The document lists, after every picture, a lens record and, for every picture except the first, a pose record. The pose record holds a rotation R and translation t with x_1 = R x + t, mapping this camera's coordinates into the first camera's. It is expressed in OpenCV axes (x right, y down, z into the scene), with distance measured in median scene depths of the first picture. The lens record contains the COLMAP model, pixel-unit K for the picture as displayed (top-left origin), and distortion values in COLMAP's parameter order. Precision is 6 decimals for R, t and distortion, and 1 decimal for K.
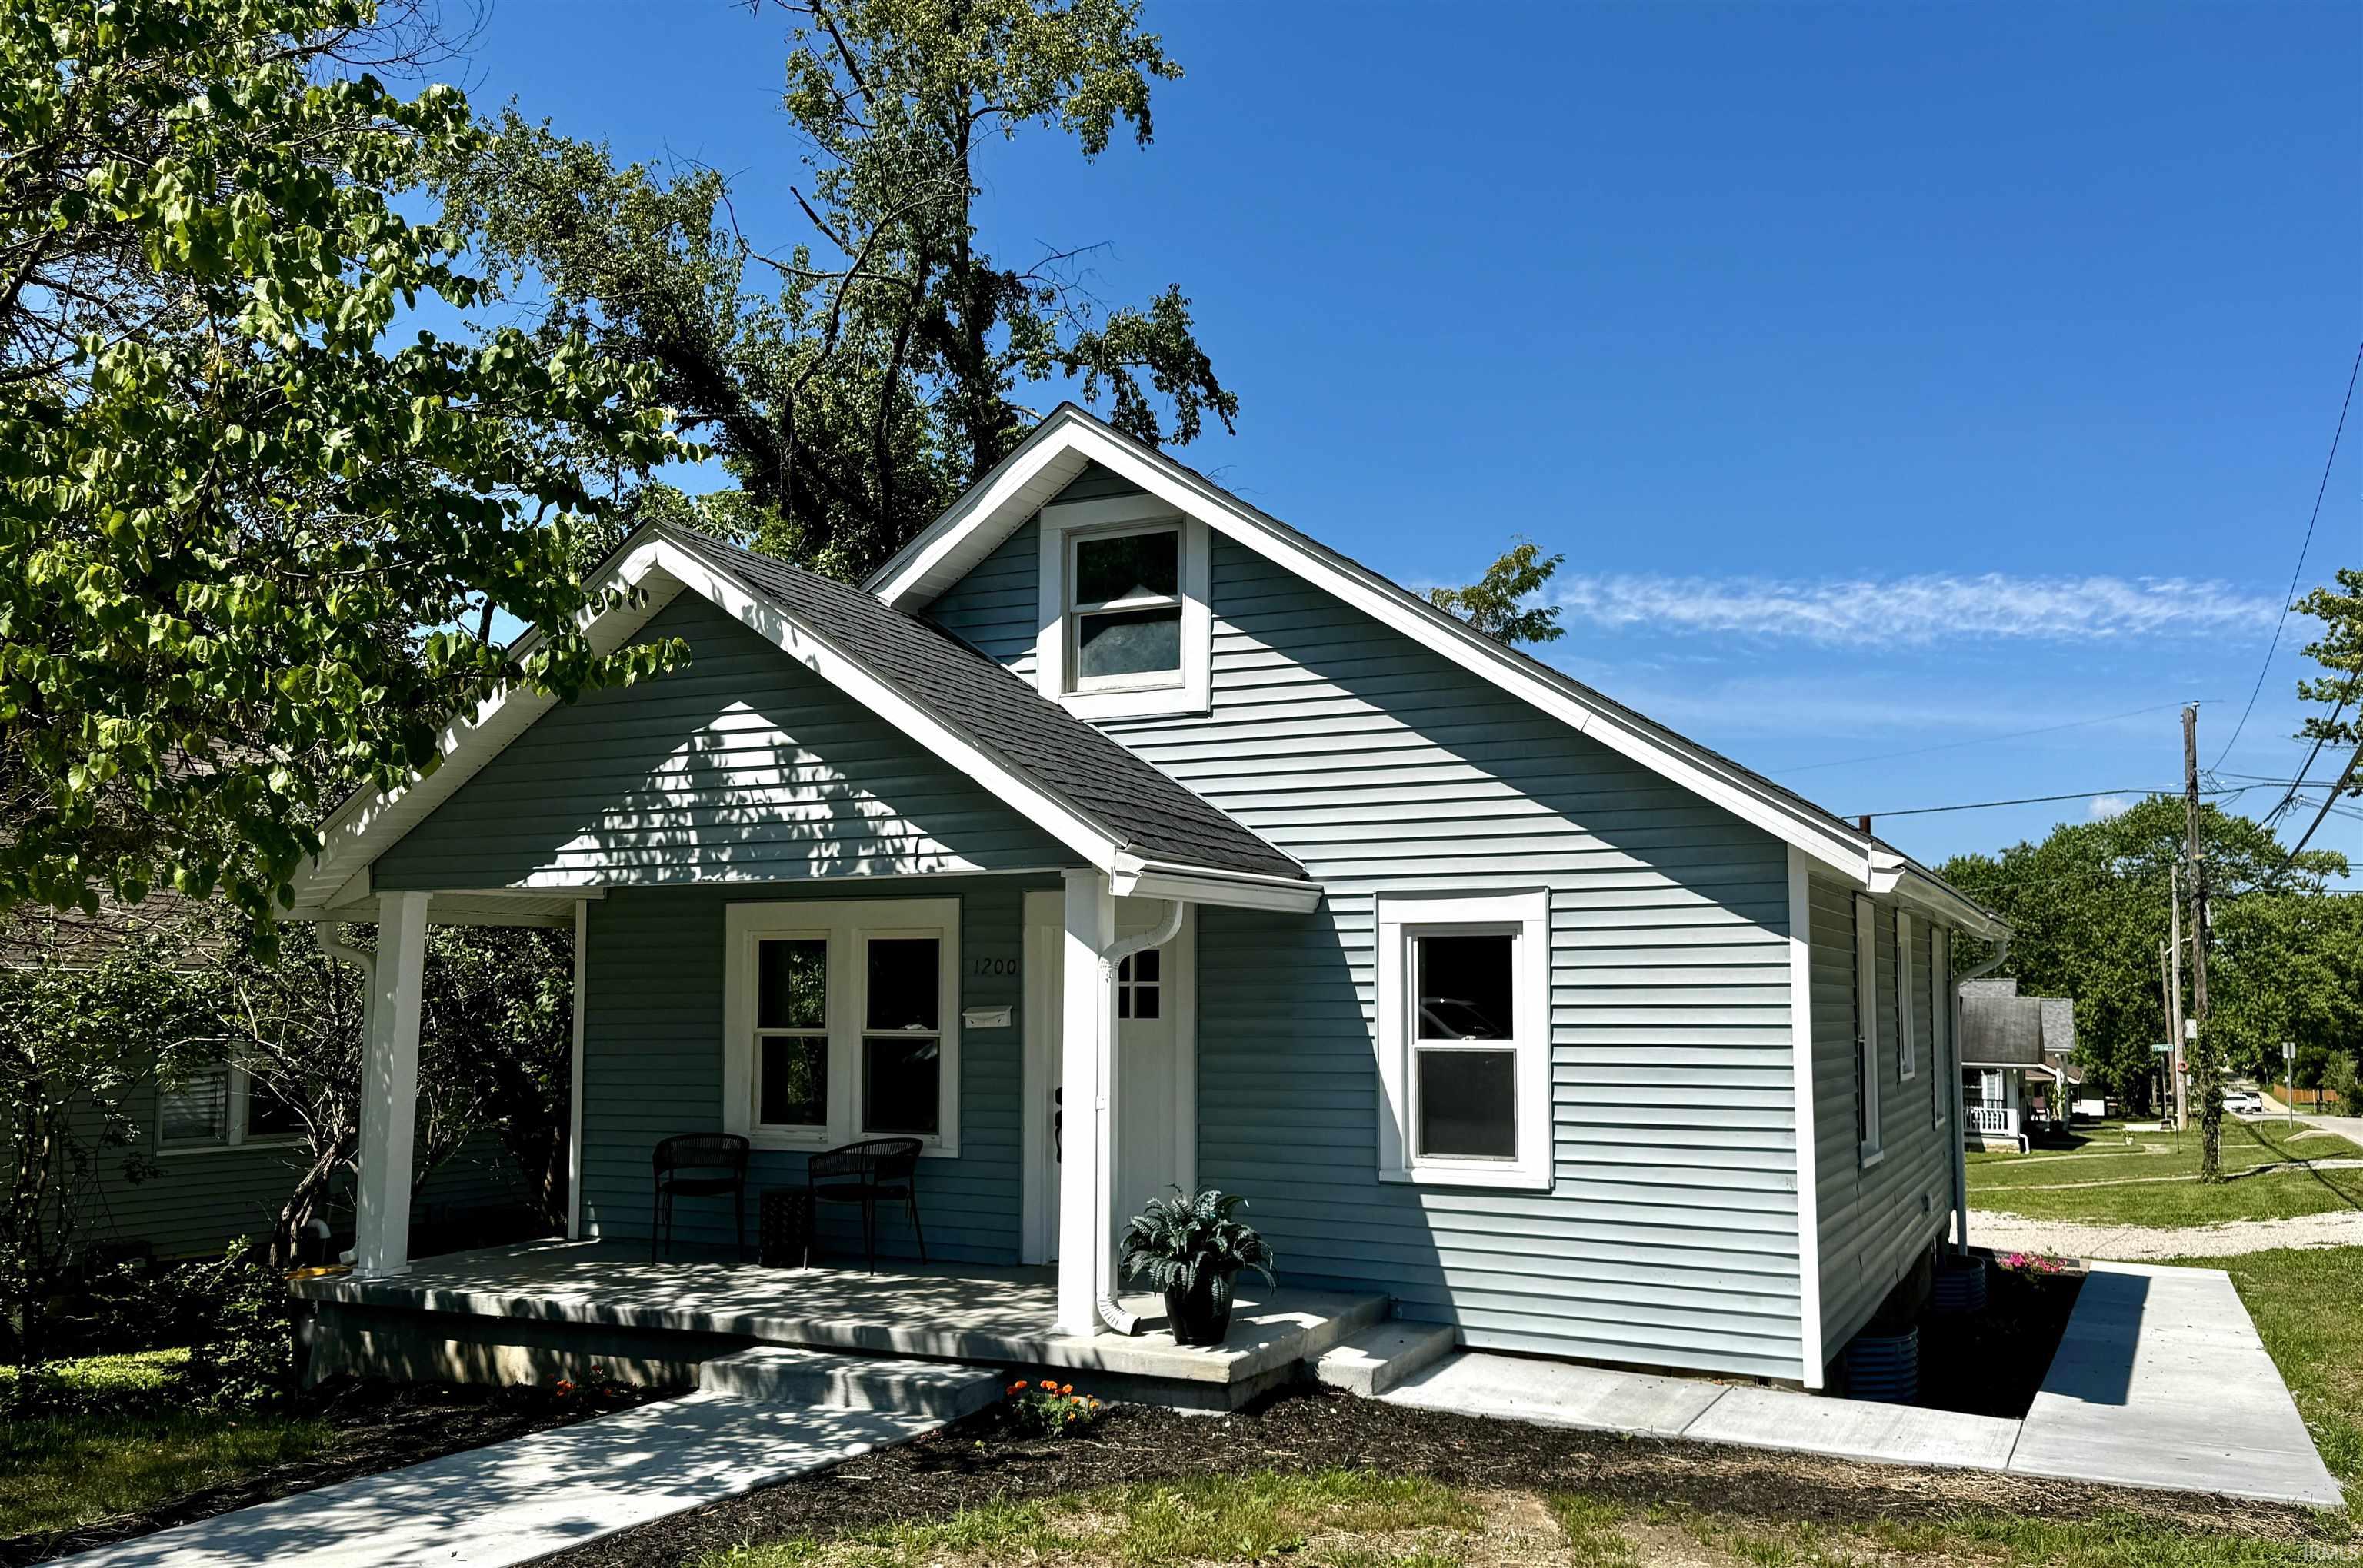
lens RADIAL K [[1932.6, 0, 1181.4], [0, 1932.6, 792.5], [0, 0, 1]] dist [0.012821, 0.003259]
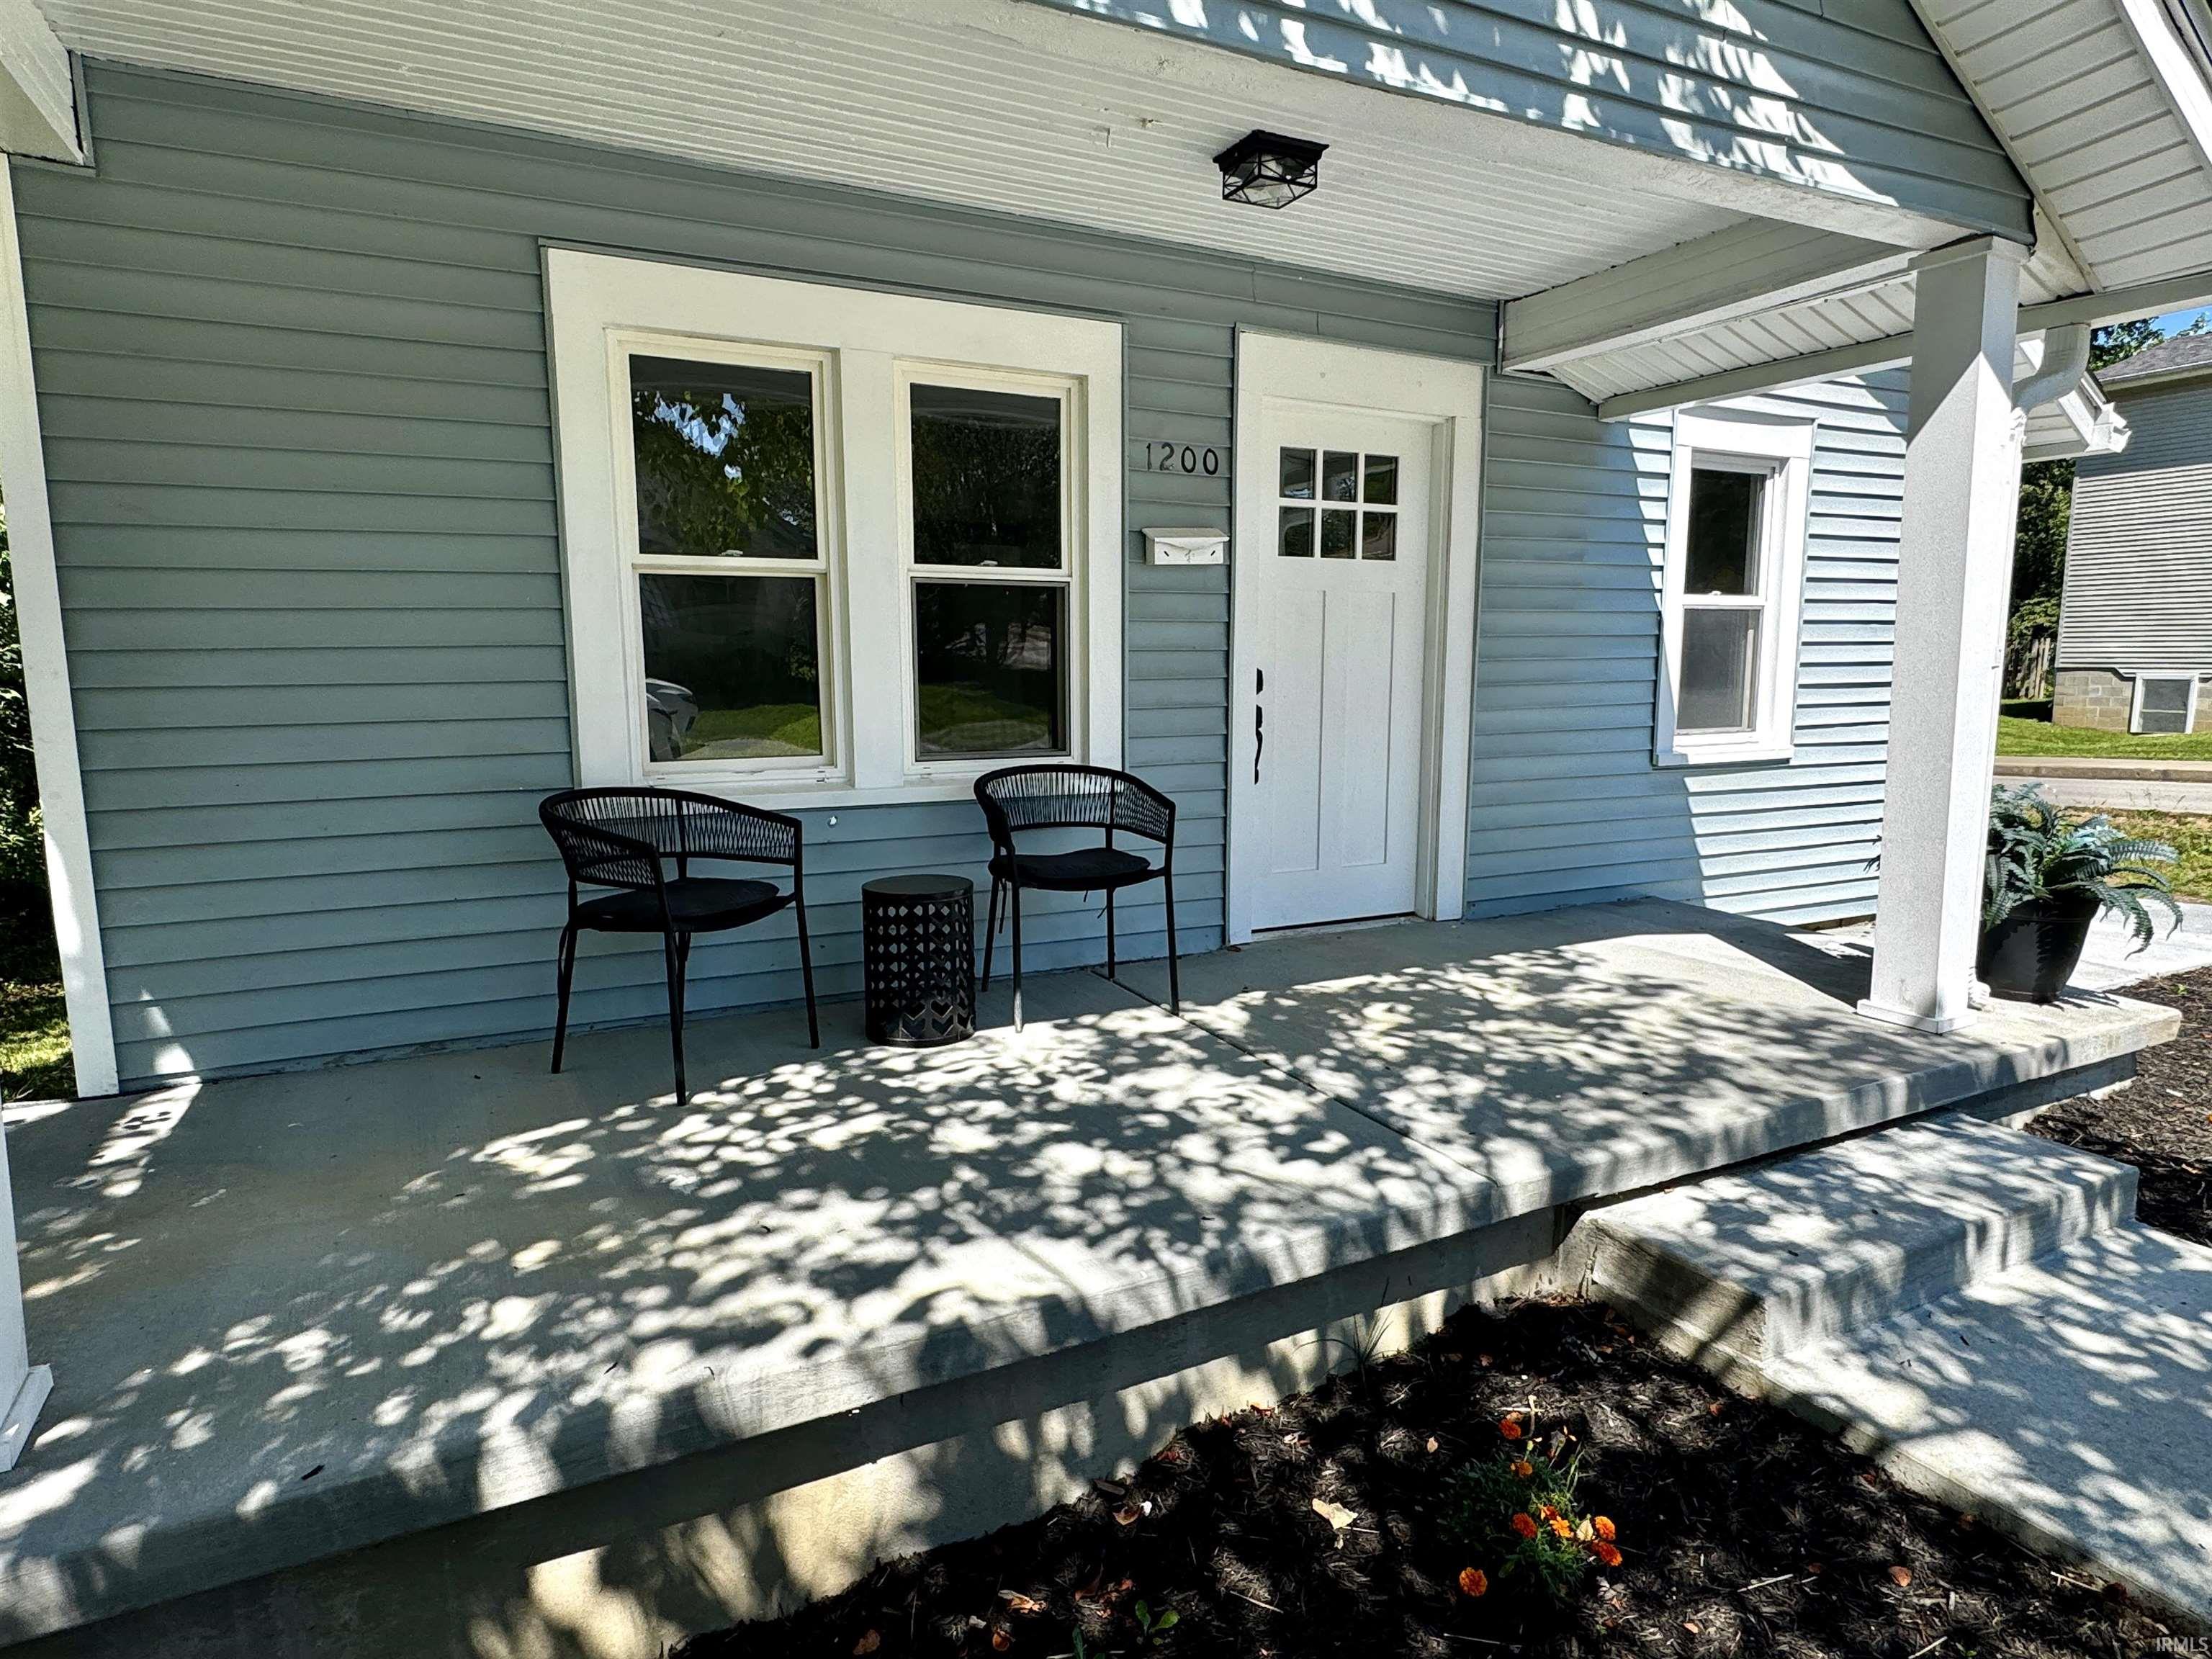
lens RADIAL K [[1245.4, 0, 1102.5], [0, 1245.4, 824.0], [0, 0, 1]] dist [-0.003645, -0.000463]
pose [[0.623486, -0.101517, 0.775216, -0.457382], [-0.070125, 0.980277, 0.184769, 0.143799], [-0.778683, -0.169563, 0.604070, 0.857960]]
